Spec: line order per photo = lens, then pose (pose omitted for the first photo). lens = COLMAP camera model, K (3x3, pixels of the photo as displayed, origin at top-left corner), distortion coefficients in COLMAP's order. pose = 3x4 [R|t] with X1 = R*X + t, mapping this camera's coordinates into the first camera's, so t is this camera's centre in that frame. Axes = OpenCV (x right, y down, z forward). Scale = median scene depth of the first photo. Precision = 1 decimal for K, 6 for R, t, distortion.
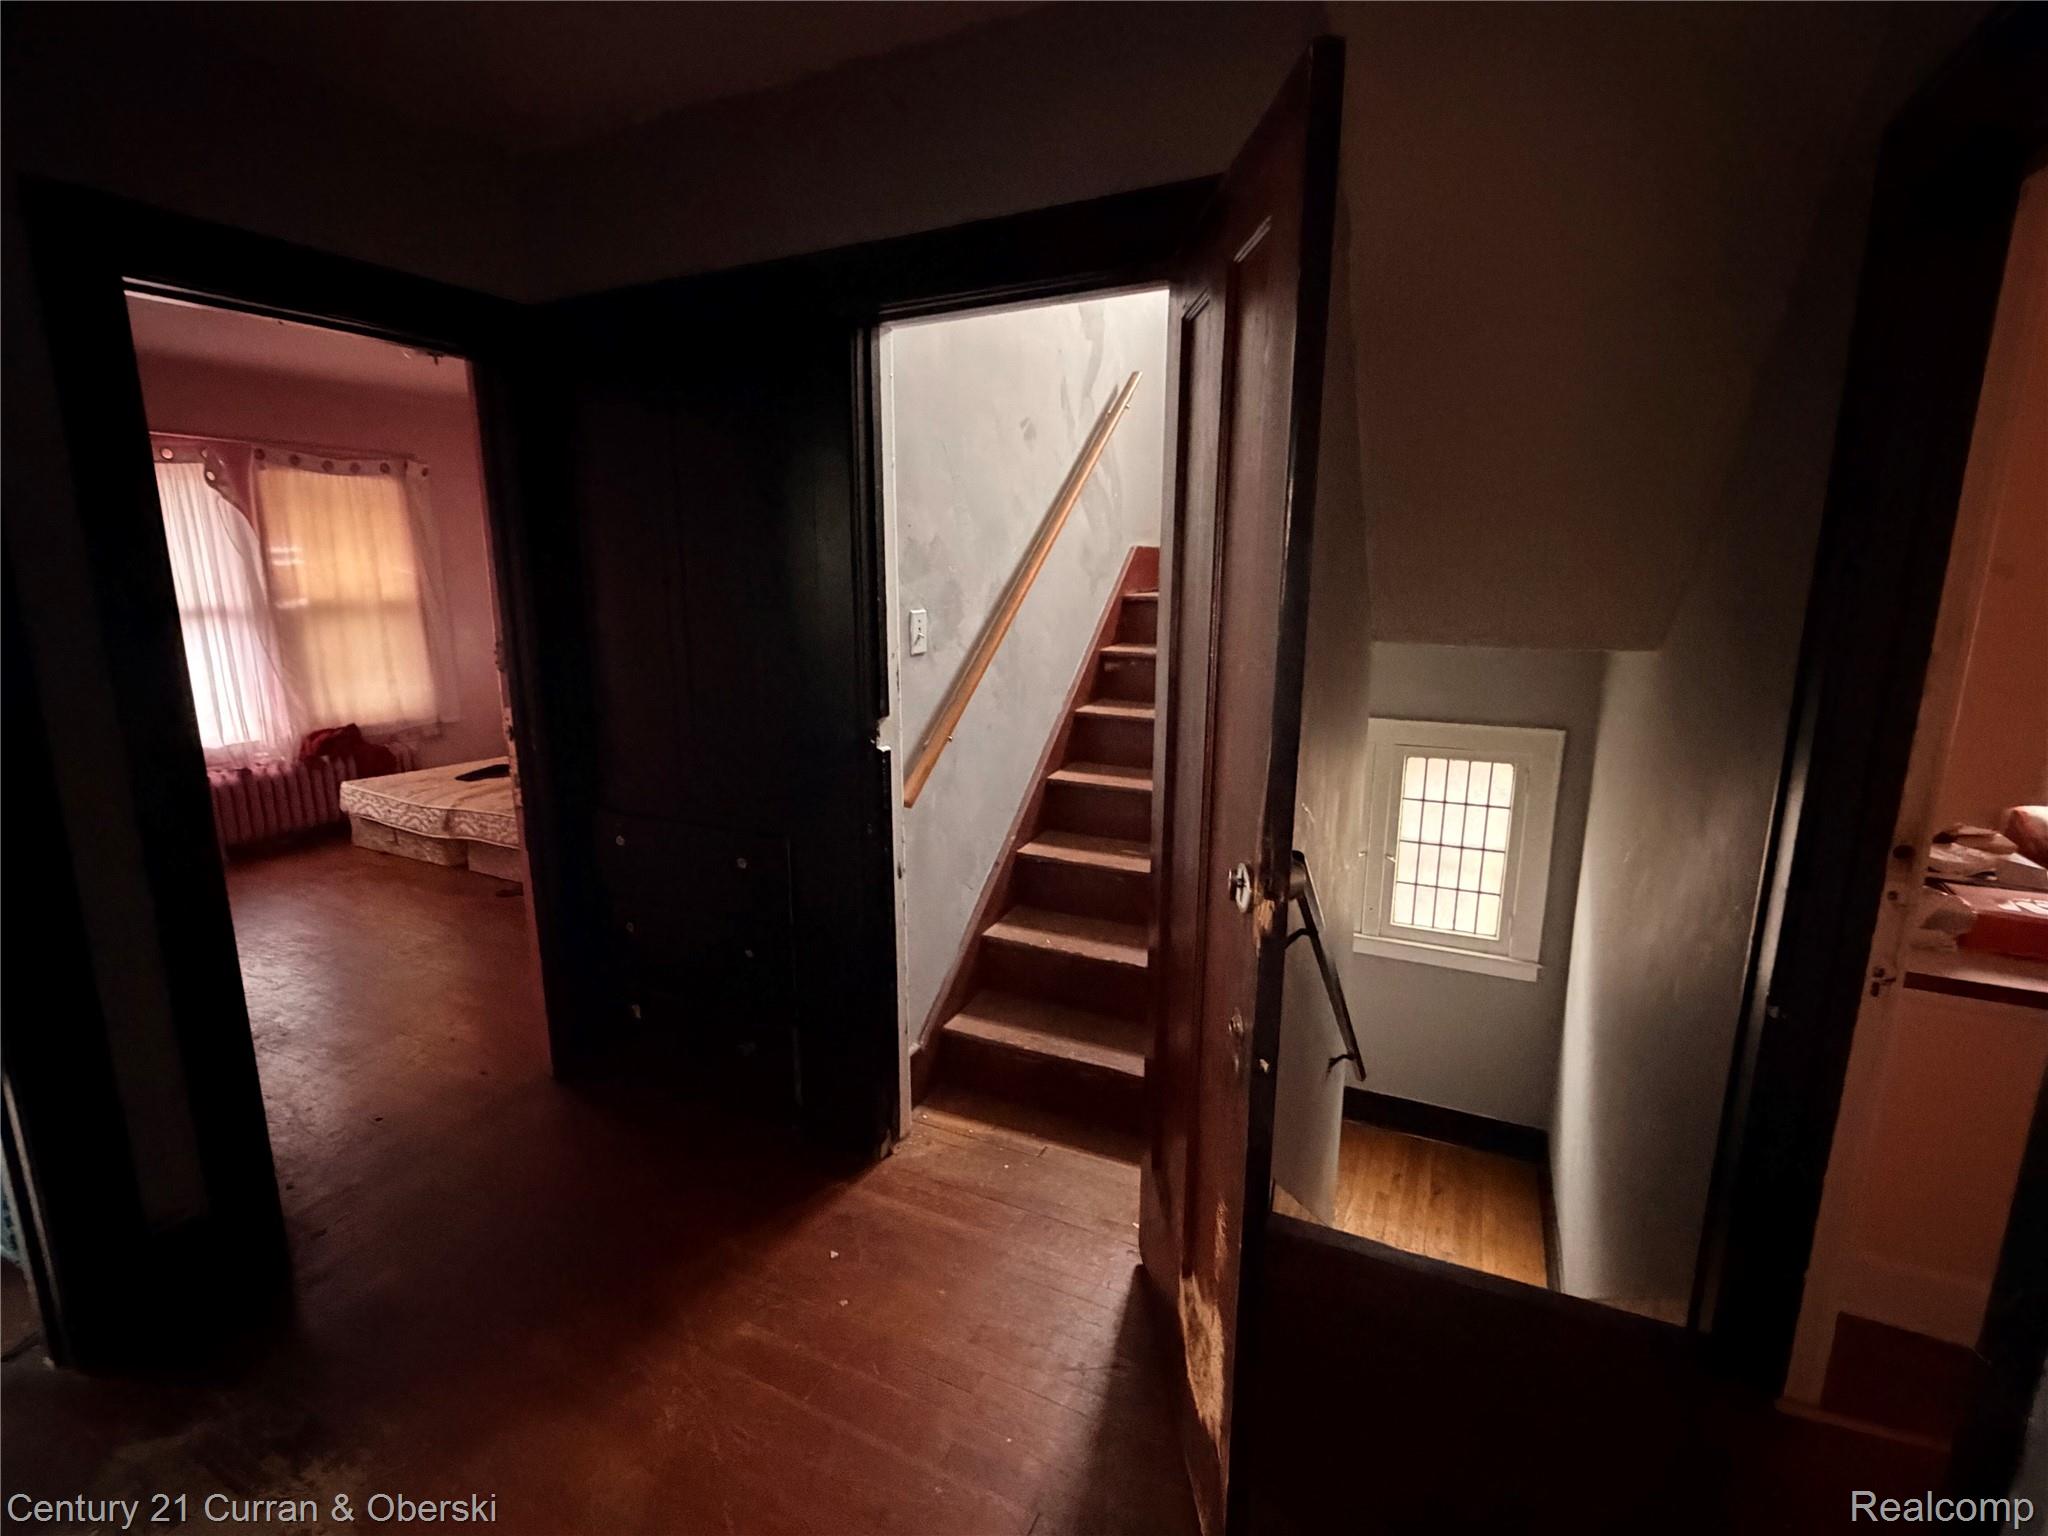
lens RADIAL K [[952.1, 0, 1024.6], [0, 952.1, 766.2], [0, 0, 1]] dist [-0.000353, 0.000778]
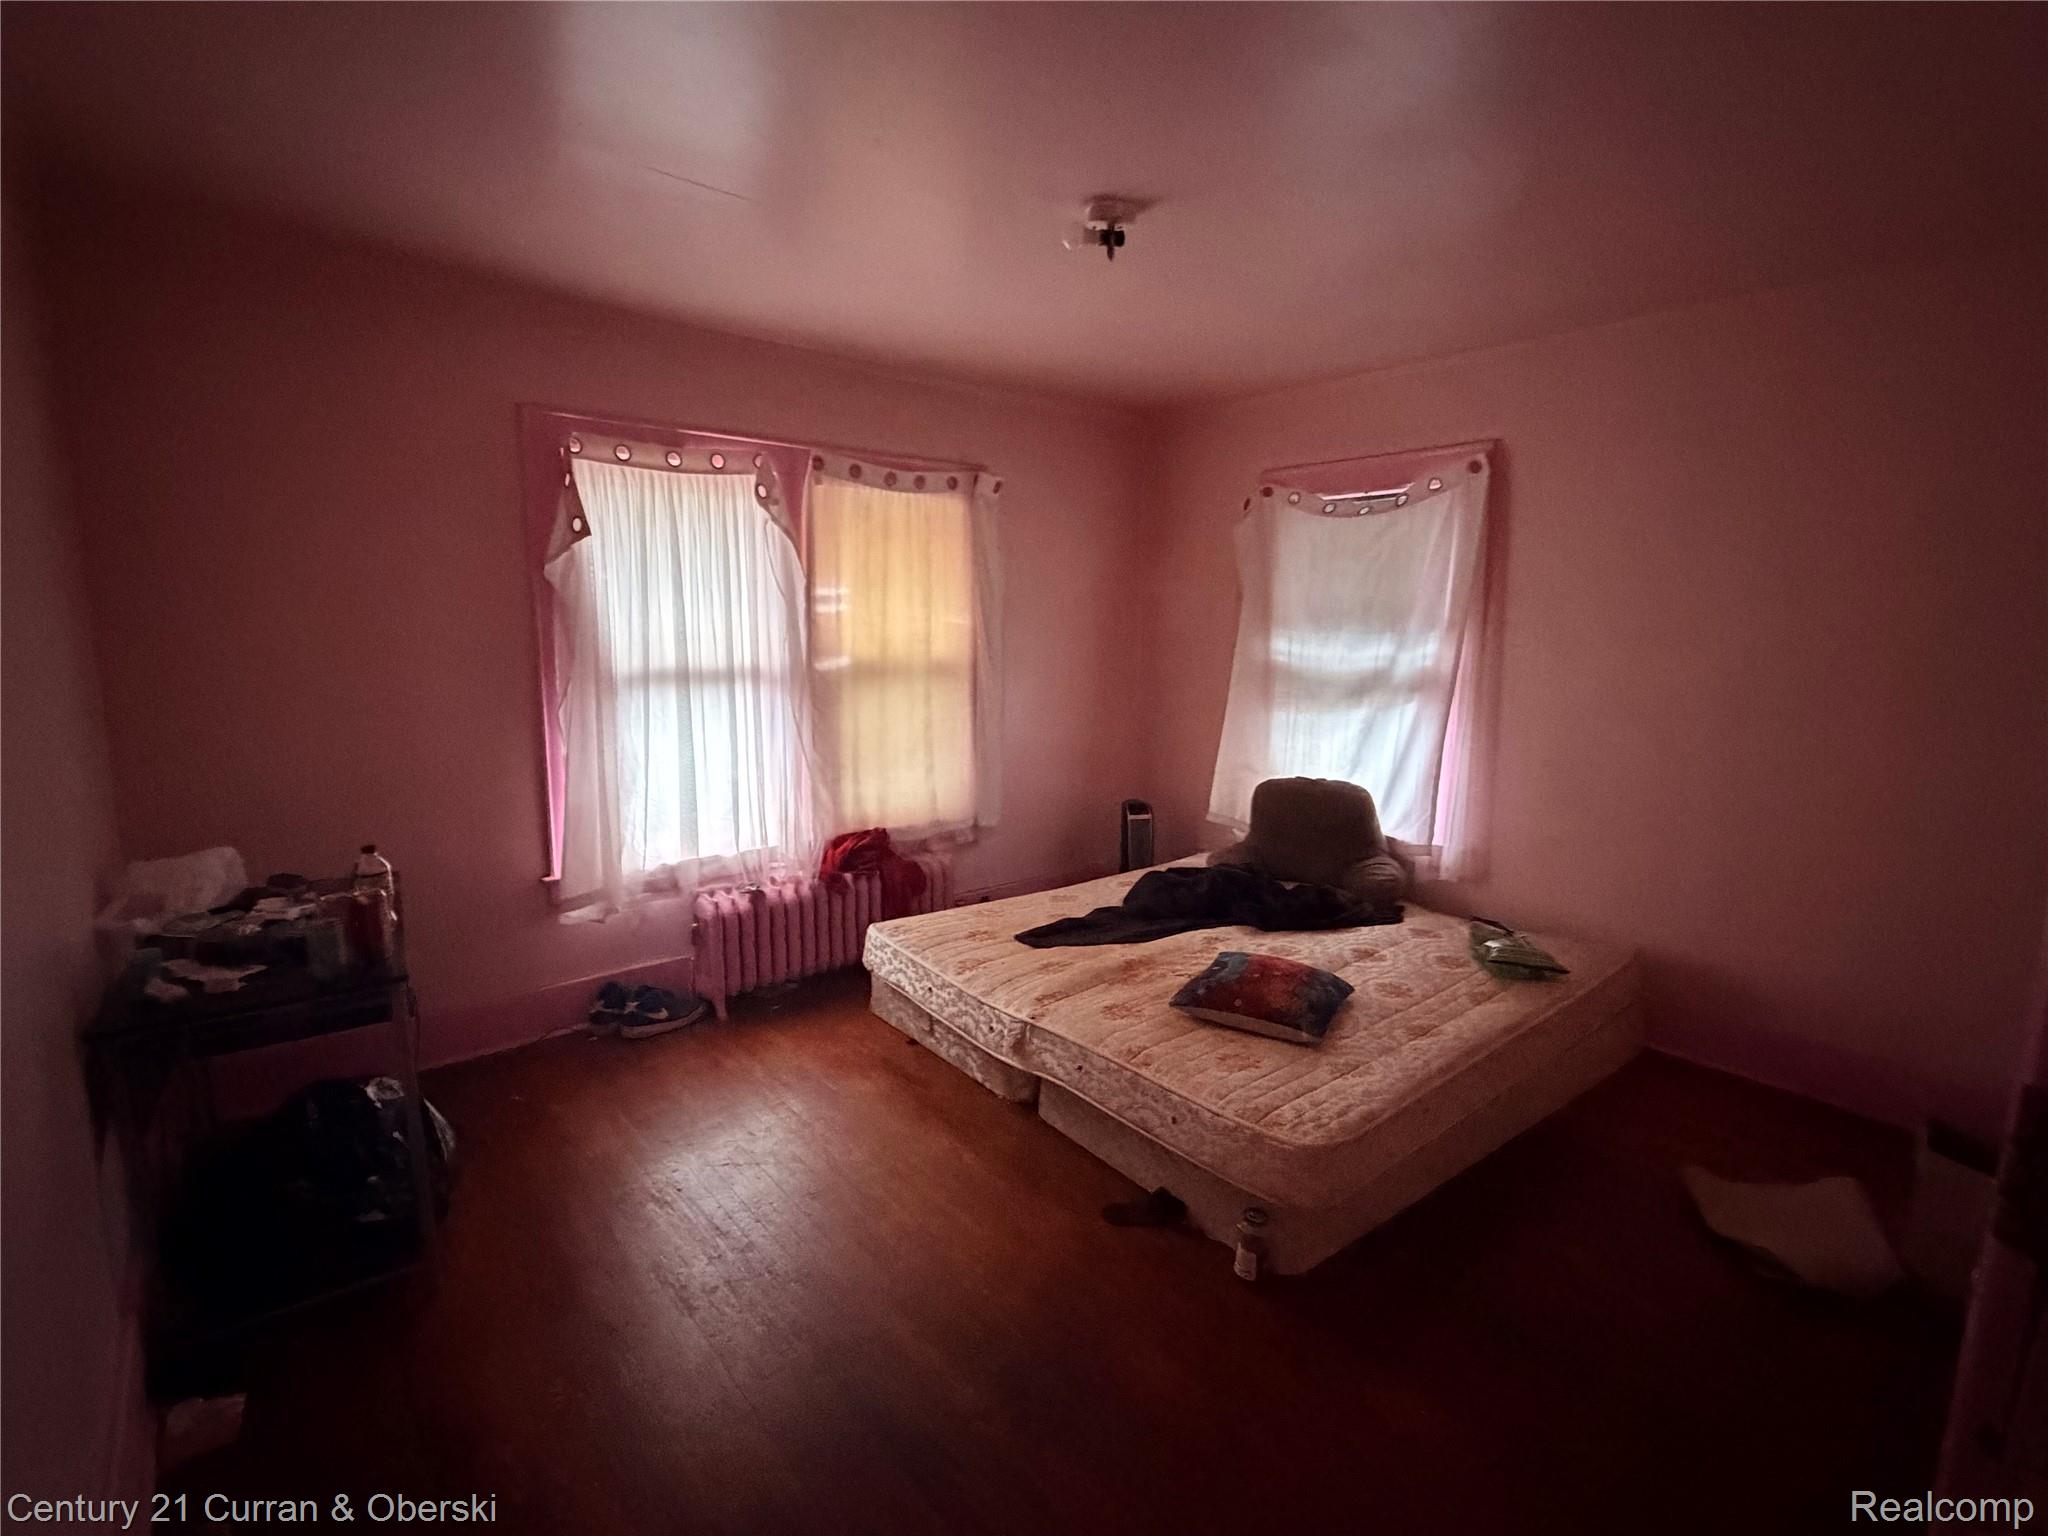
lens RADIAL K [[952.1, 0, 1023.2], [0, 952.1, 769.6], [0, 0, 1]] dist [-0.000353, 0.000778]
pose [[0.911309, 0.074059, -0.405007, -0.330975], [-0.094592, 0.995037, -0.030891, -0.080541], [0.400709, 0.066461, 0.913792, 0.392246]]
